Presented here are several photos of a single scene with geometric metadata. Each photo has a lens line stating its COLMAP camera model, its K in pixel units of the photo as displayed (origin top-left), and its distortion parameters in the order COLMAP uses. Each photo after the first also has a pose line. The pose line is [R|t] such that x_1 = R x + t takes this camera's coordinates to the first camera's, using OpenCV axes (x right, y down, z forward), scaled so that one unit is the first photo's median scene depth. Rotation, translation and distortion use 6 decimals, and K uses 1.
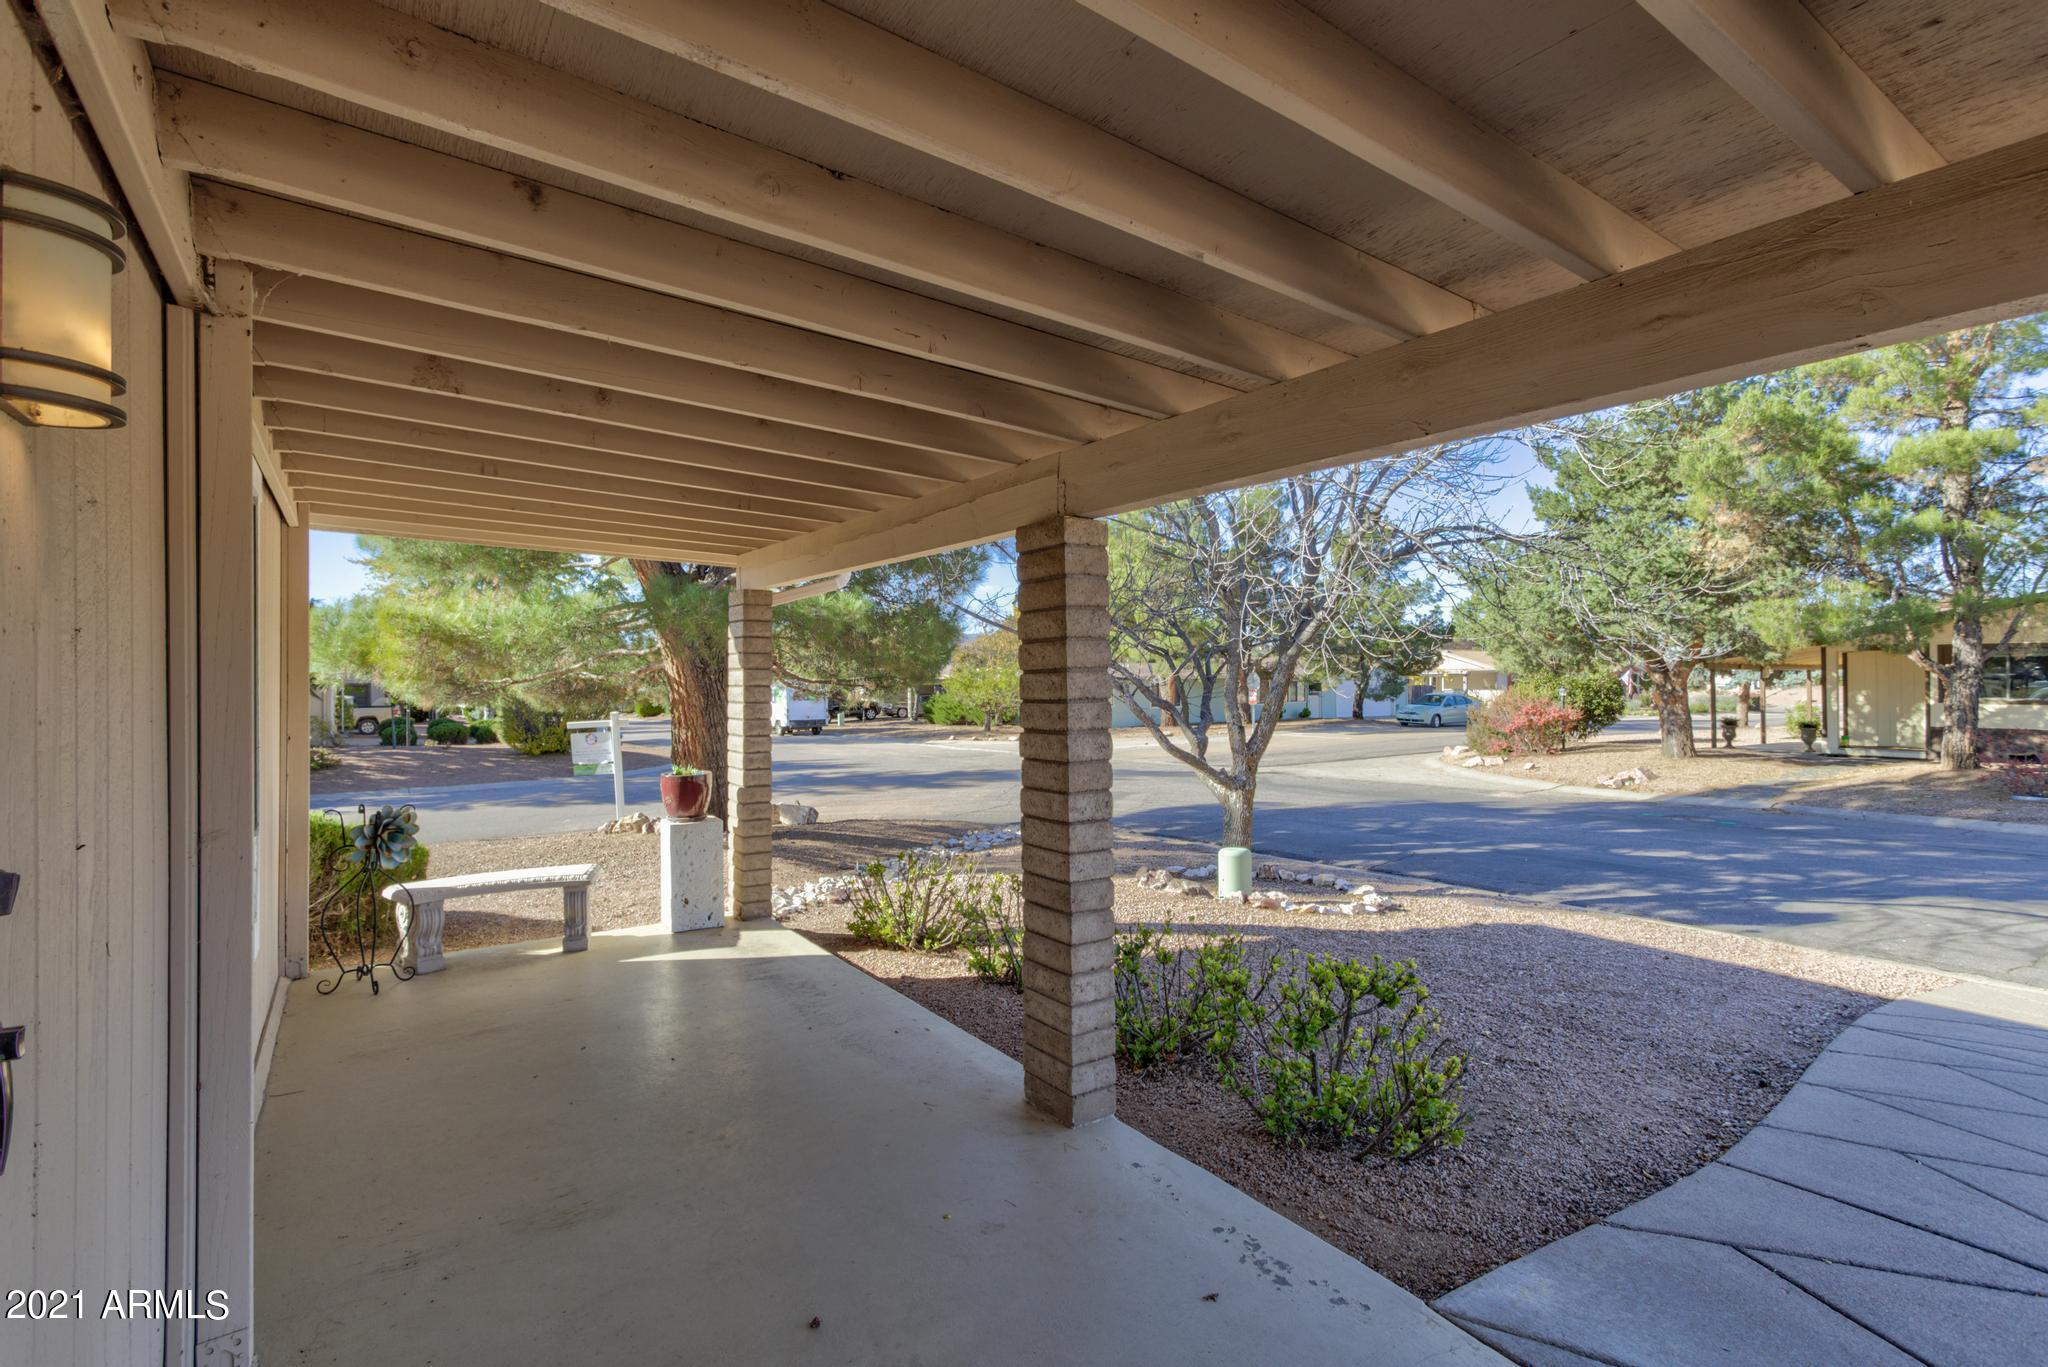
lens RADIAL K [[995.9, 0, 1021.8], [0, 995.9, 680.7], [0, 0, 1]] dist [-0.015843, 0.004336]
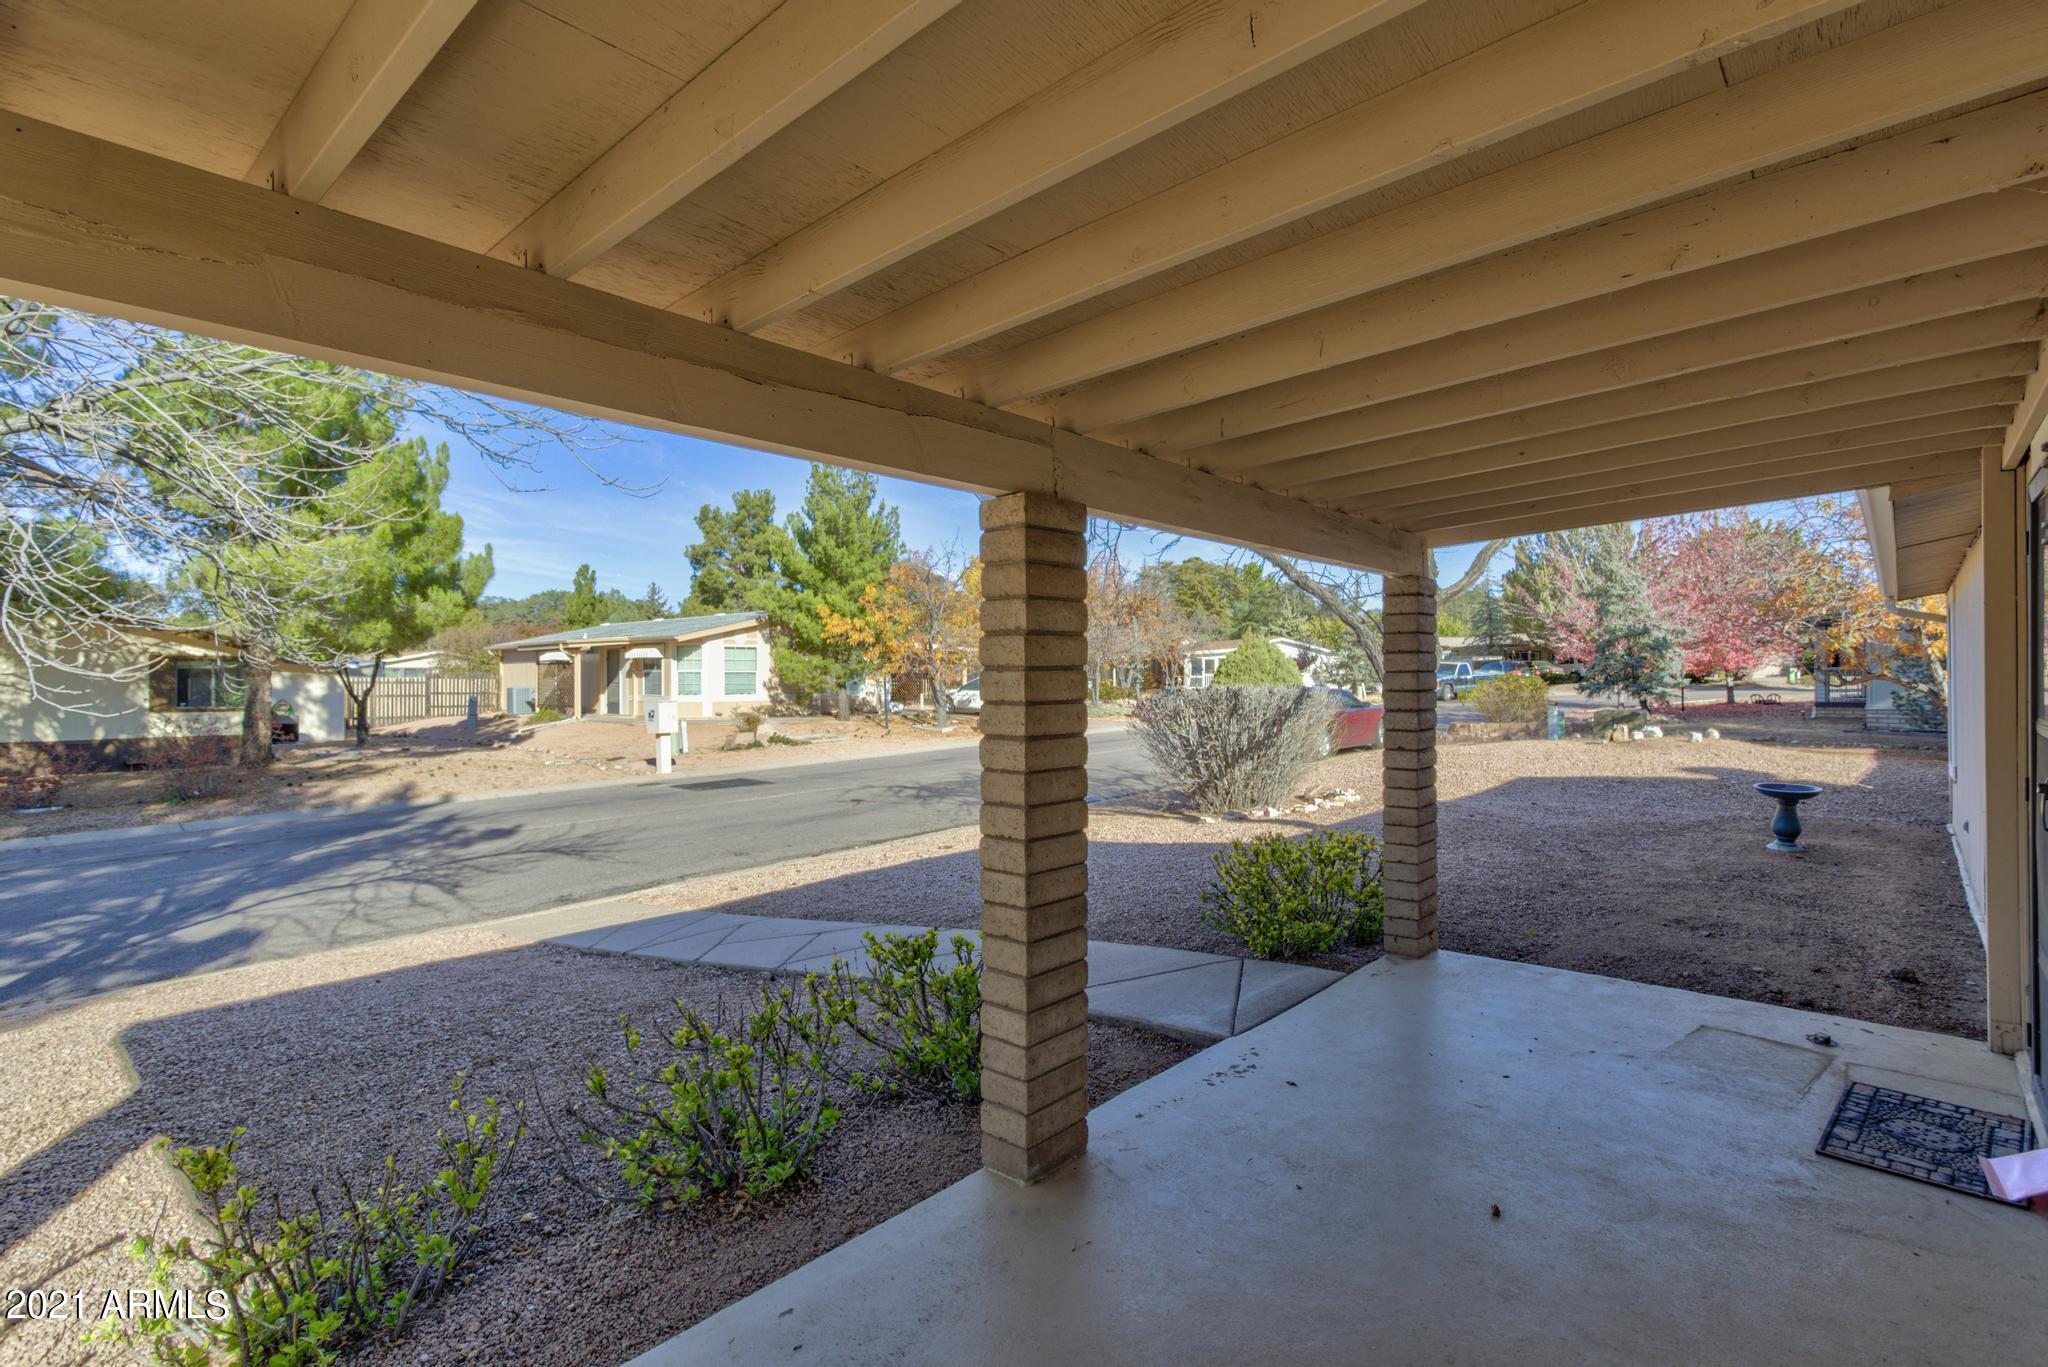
lens RADIAL K [[995.9, 0, 1022.4], [0, 995.9, 677.9], [0, 0, 1]] dist [-0.015843, 0.004336]
pose [[-0.277752, 0.005104, 0.960639, -0.975960], [0.009972, 0.999947, -0.002430, 0.000493], [-0.960601, 0.008905, -0.277788, 1.528578]]
